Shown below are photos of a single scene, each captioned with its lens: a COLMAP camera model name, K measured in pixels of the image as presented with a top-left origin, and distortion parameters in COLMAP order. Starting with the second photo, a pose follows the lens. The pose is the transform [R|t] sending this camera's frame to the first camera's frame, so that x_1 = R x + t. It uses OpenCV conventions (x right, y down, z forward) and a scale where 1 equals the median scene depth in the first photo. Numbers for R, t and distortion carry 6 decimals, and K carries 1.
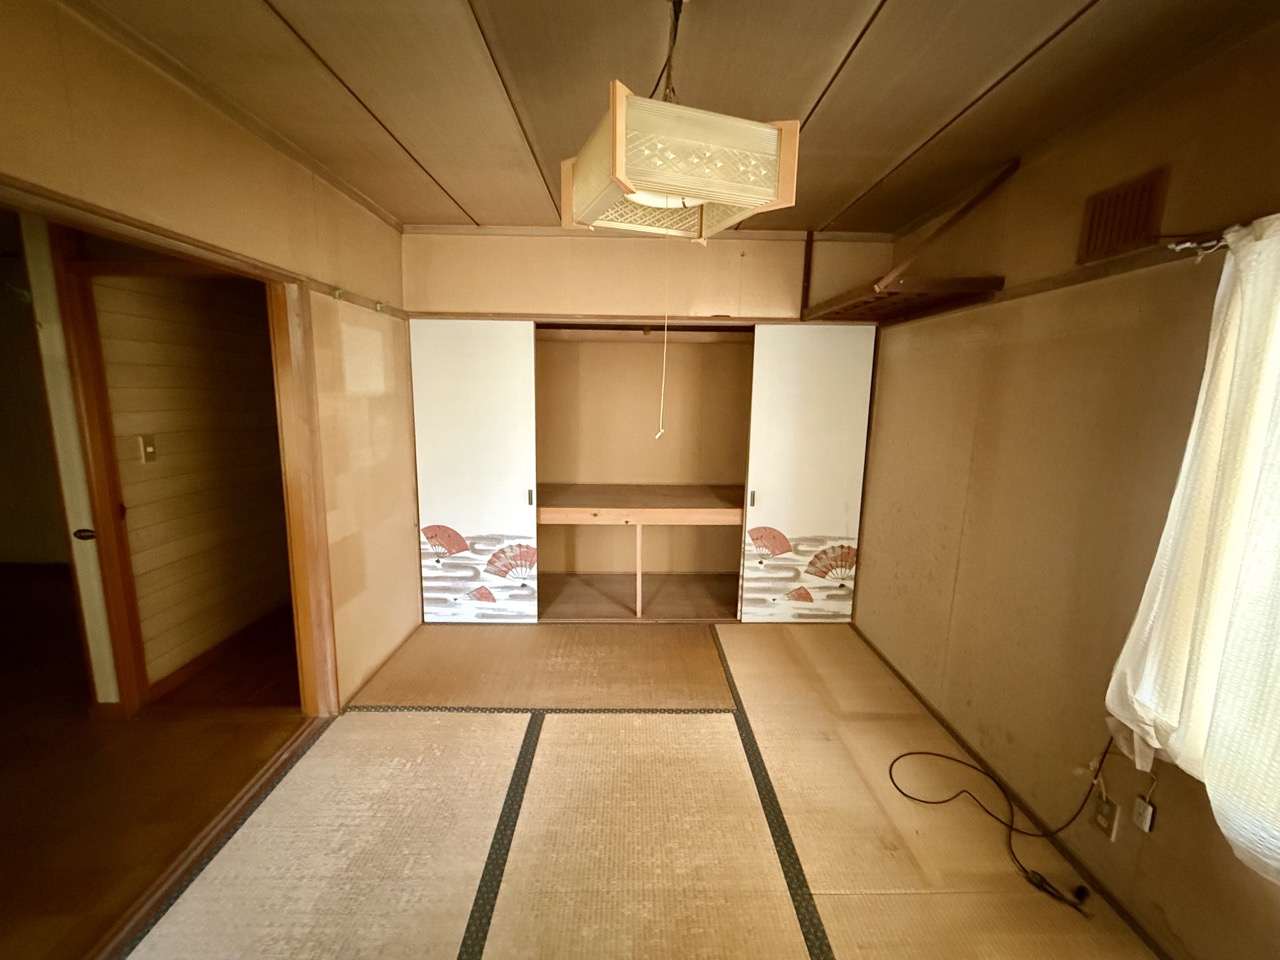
lens RADIAL K [[530.6, 0, 638.8], [0, 530.6, 481.5], [0, 0, 1]] dist [-0.002860, -0.000363]
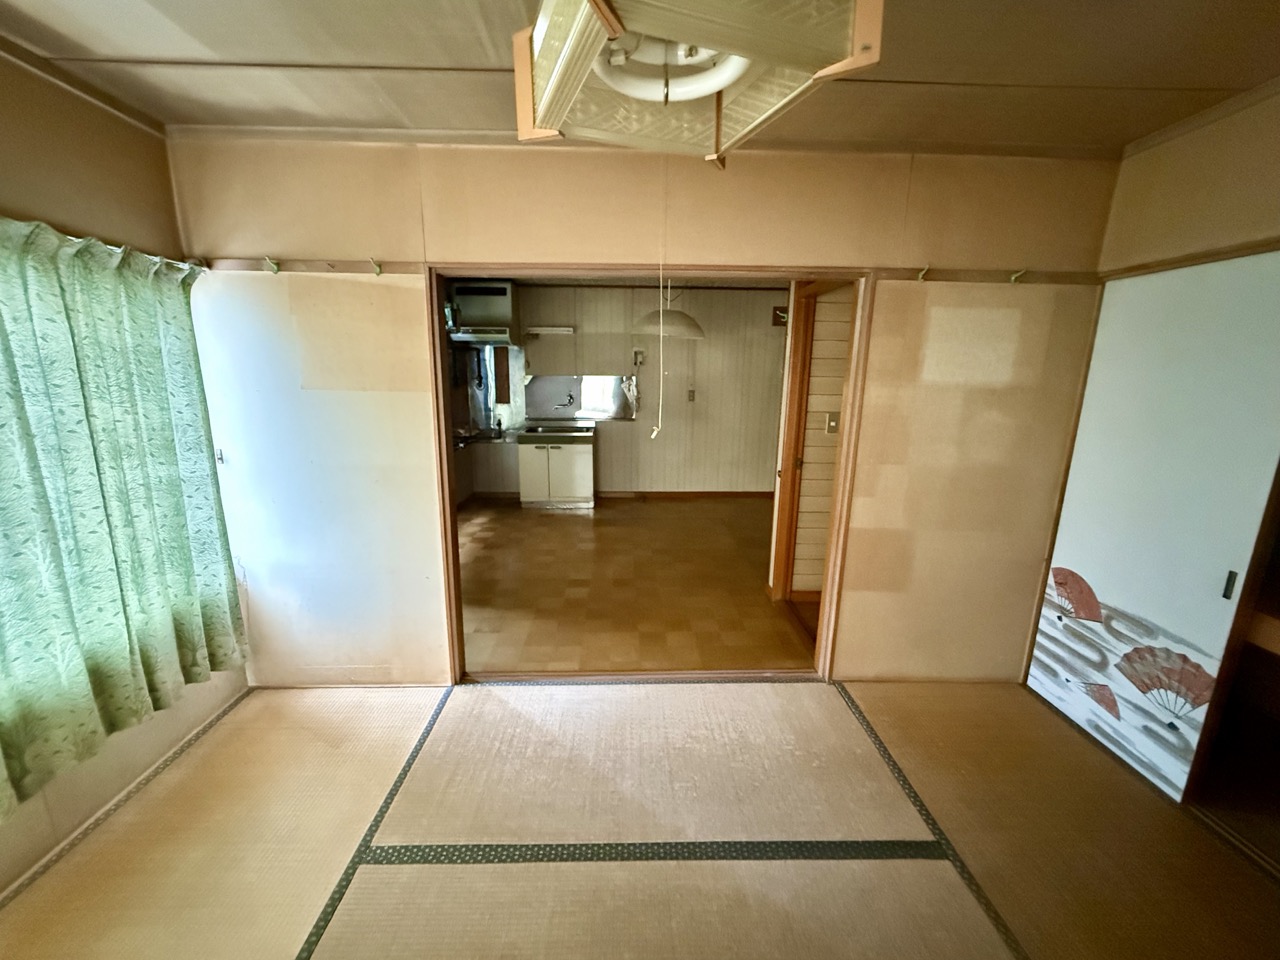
lens RADIAL K [[525.4, 0, 635.5], [0, 525.4, 481.1], [0, 0, 1]] dist [0.000477, -0.000245]
pose [[0.004725, 0.194322, -0.980927, 0.286934], [-0.183080, 0.964525, 0.190191, -0.060938], [0.983087, 0.178689, 0.040133, 0.365632]]
